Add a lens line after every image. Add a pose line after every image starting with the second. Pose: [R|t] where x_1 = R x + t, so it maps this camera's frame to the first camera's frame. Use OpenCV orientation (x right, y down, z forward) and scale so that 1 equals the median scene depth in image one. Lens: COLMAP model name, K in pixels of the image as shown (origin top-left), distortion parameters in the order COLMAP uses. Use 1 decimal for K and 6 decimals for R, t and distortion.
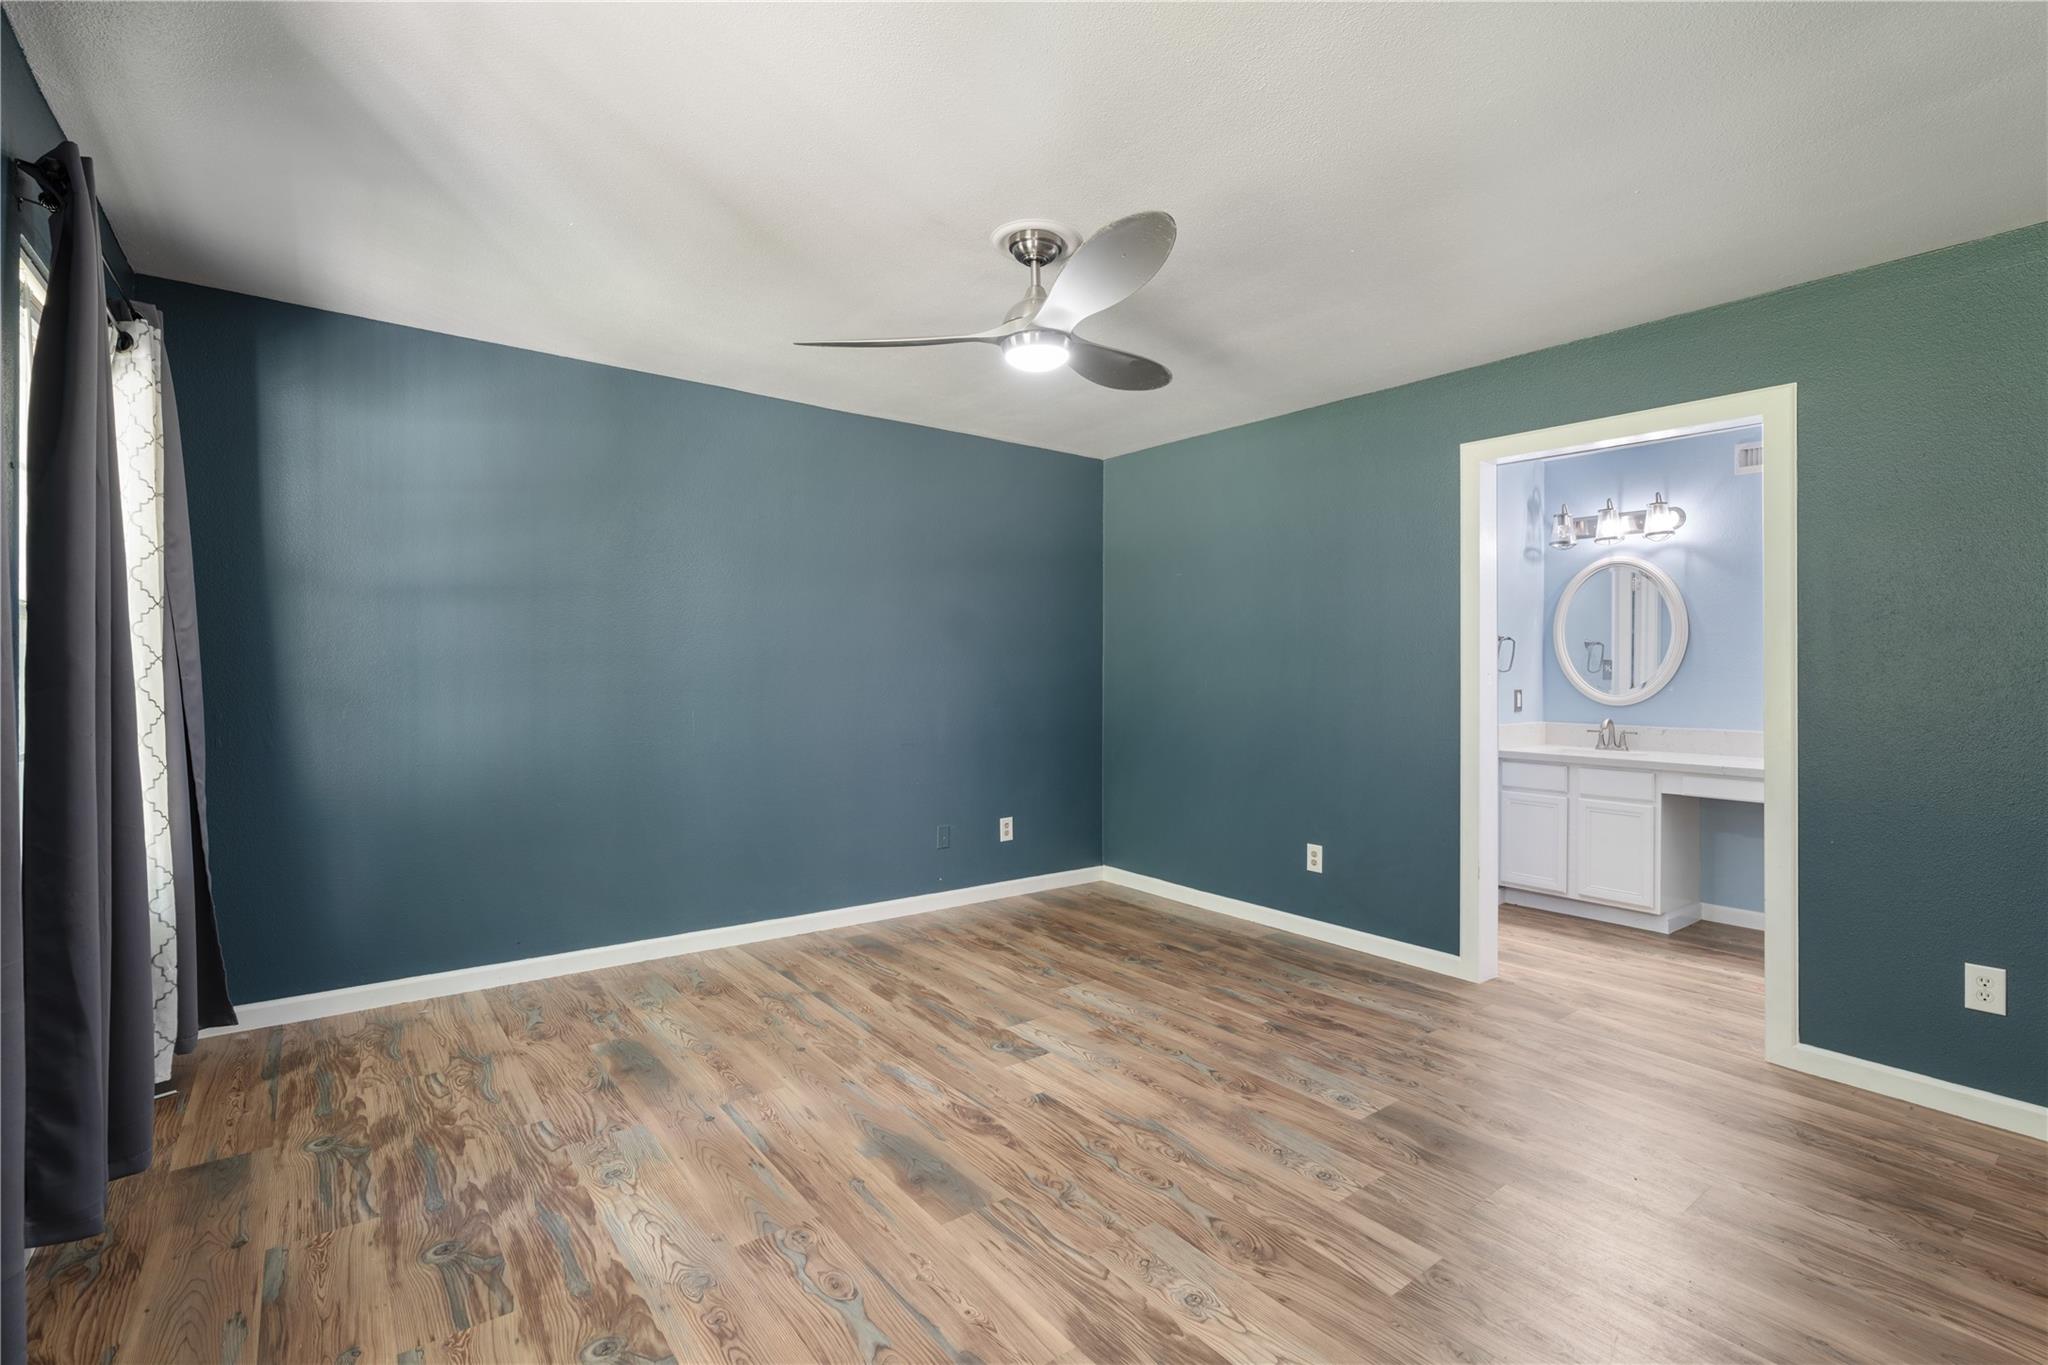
lens RADIAL K [[924.6, 0, 1031.7], [0, 924.6, 675.8], [0, 0, 1]] dist [-0.007779, 0.003853]
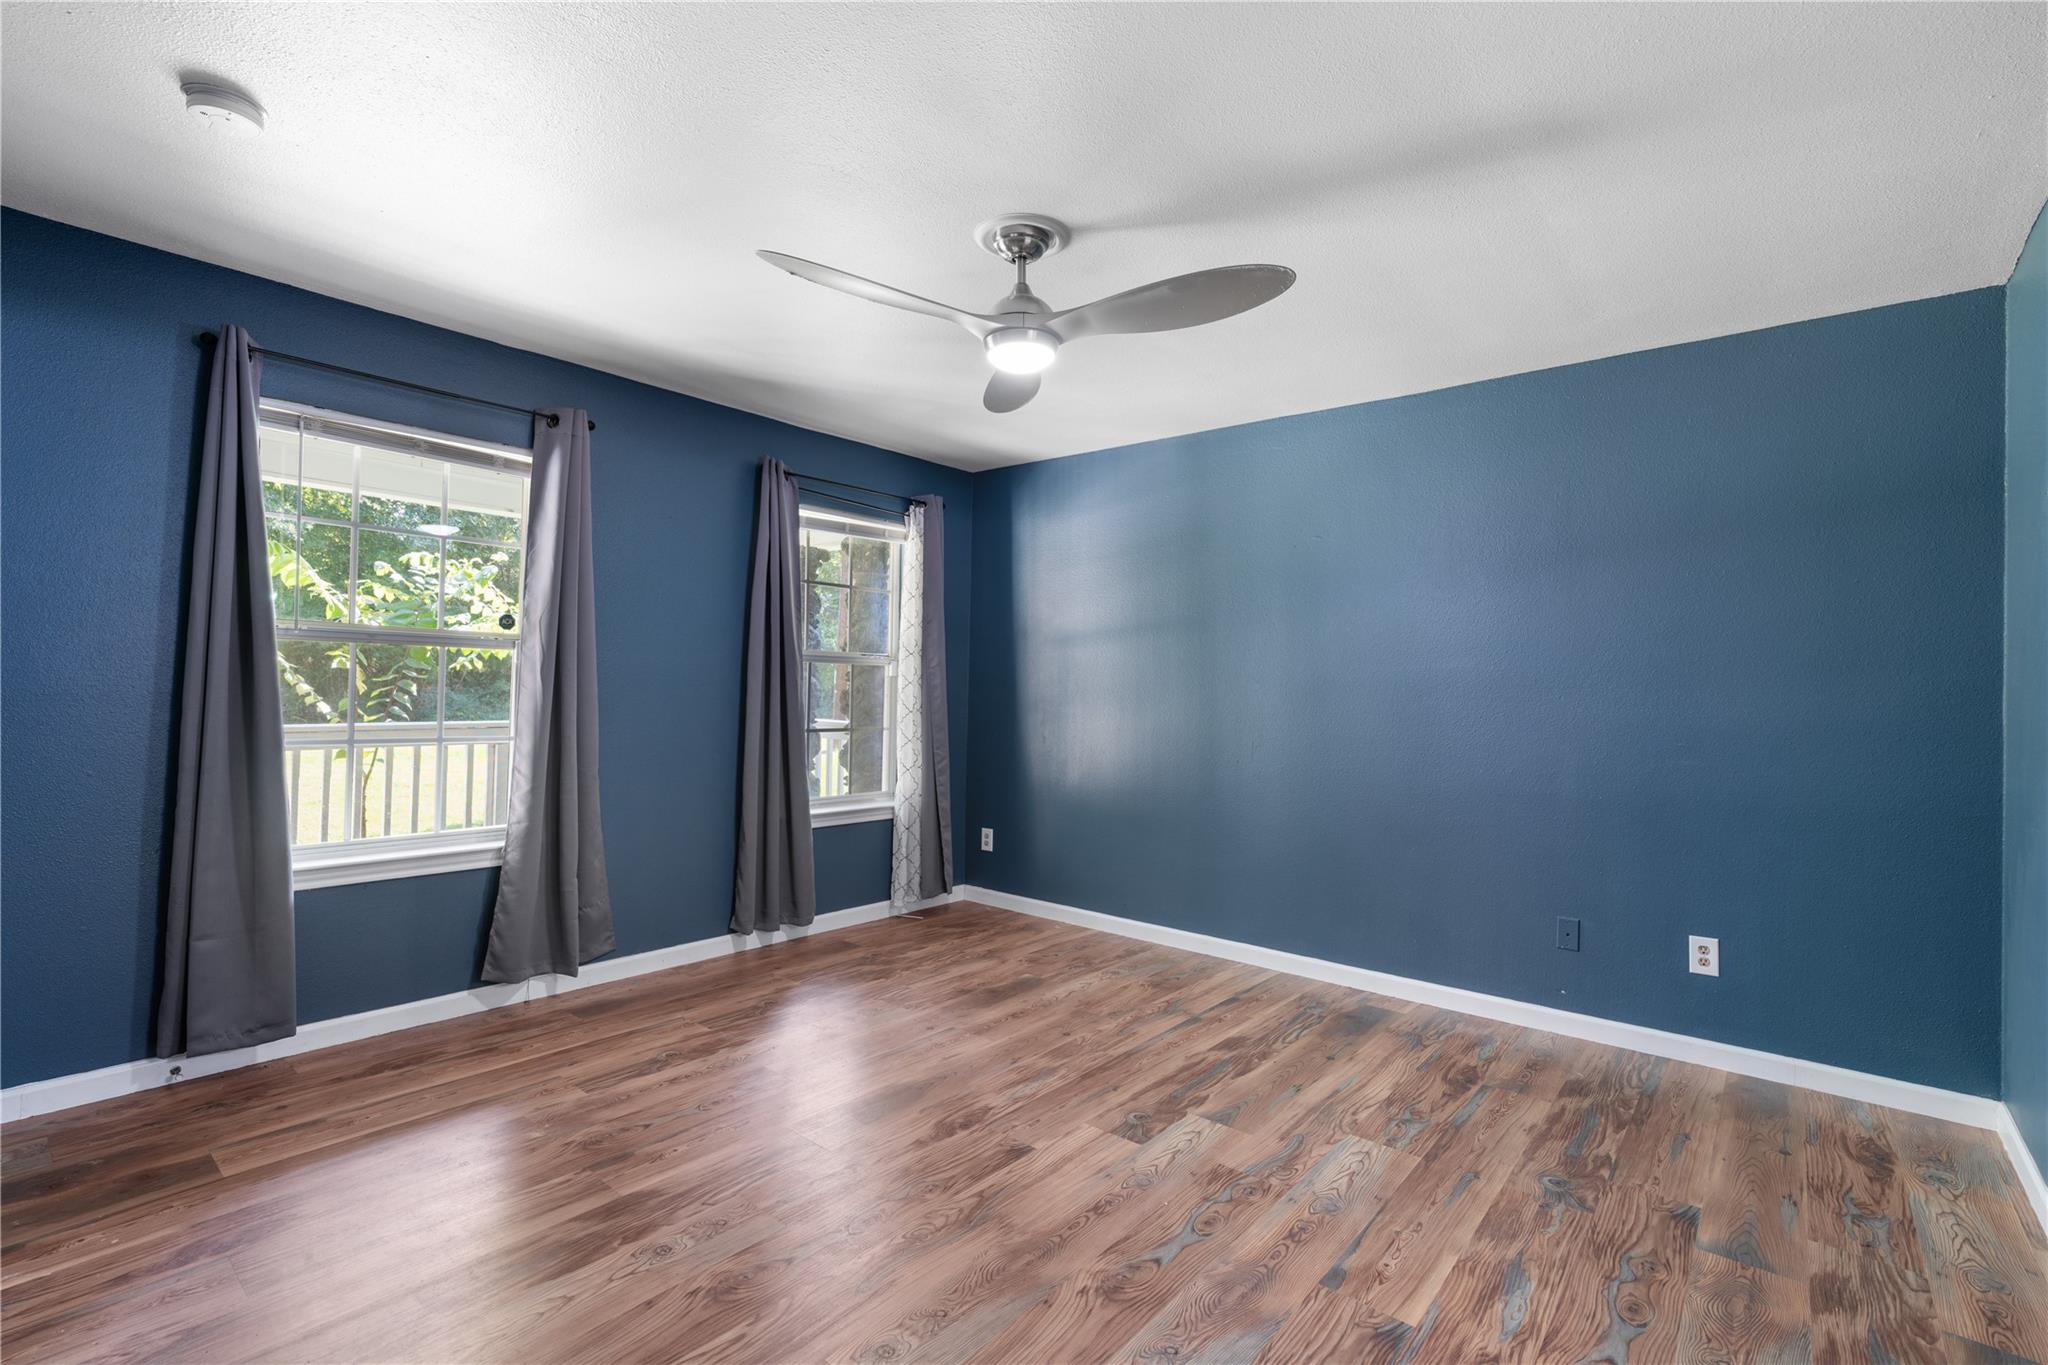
lens RADIAL K [[924.6, 0, 1028.5], [0, 924.6, 680.2], [0, 0, 1]] dist [-0.007779, 0.003853]
pose [[0.219301, -0.010855, -0.975597, 0.767415], [-0.024605, 0.999559, -0.016653, 0.003389], [0.975347, 0.027657, 0.218937, 0.662337]]
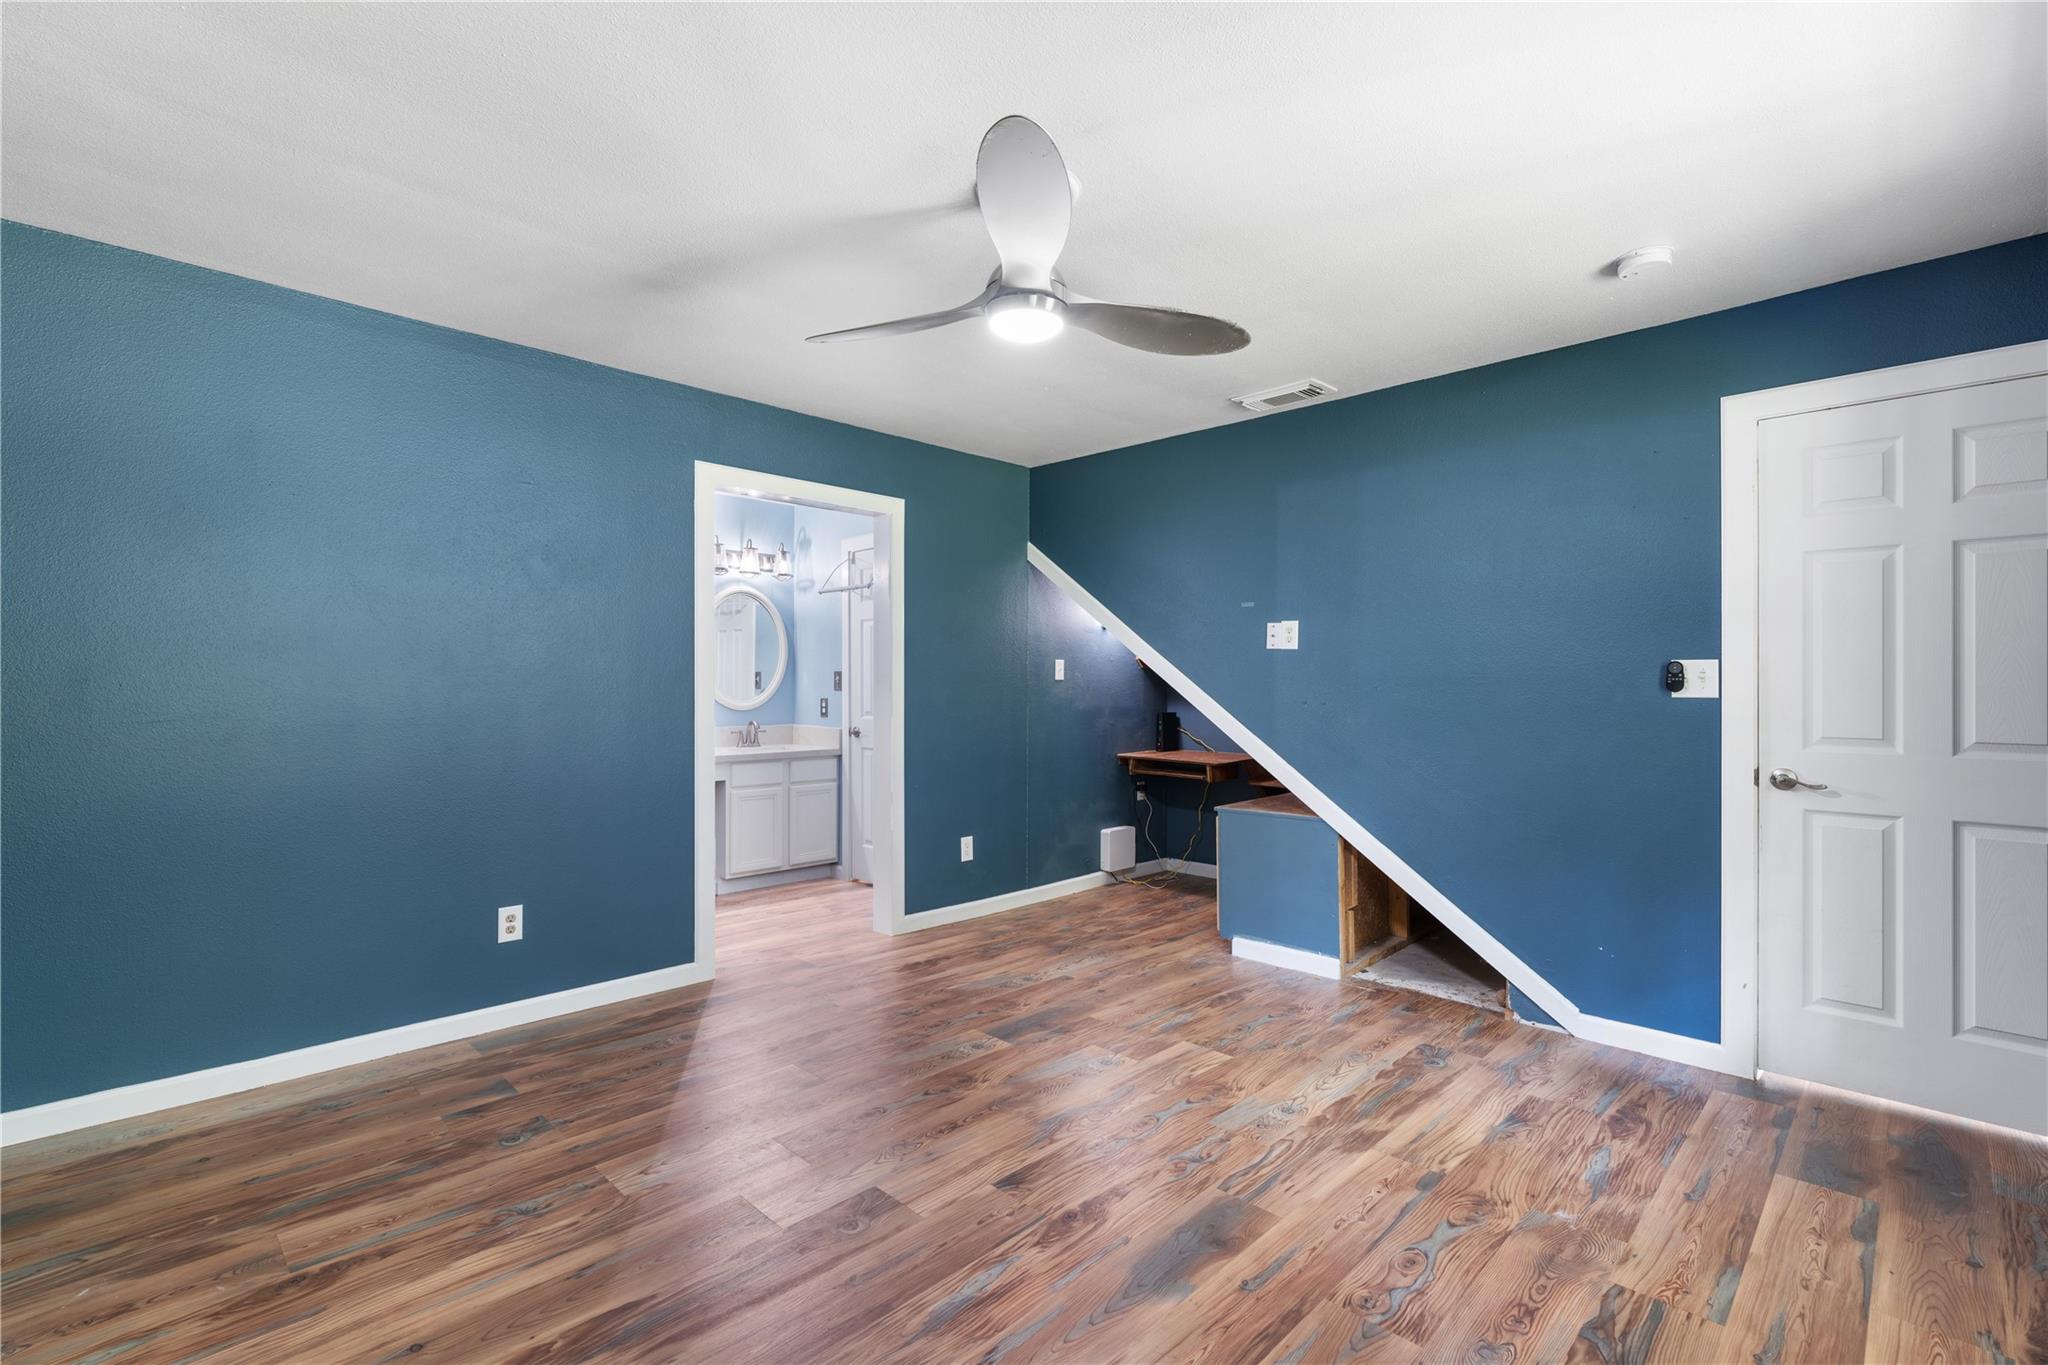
lens RADIAL K [[924.6, 0, 1018.4], [0, 924.6, 680.5], [0, 0, 1]] dist [-0.007779, 0.003853]
pose [[-0.128849, -0.002577, 0.991661, -0.702610], [0.002351, 0.999993, 0.002904, -0.010841], [-0.991661, 0.002706, -0.128842, 0.919435]]
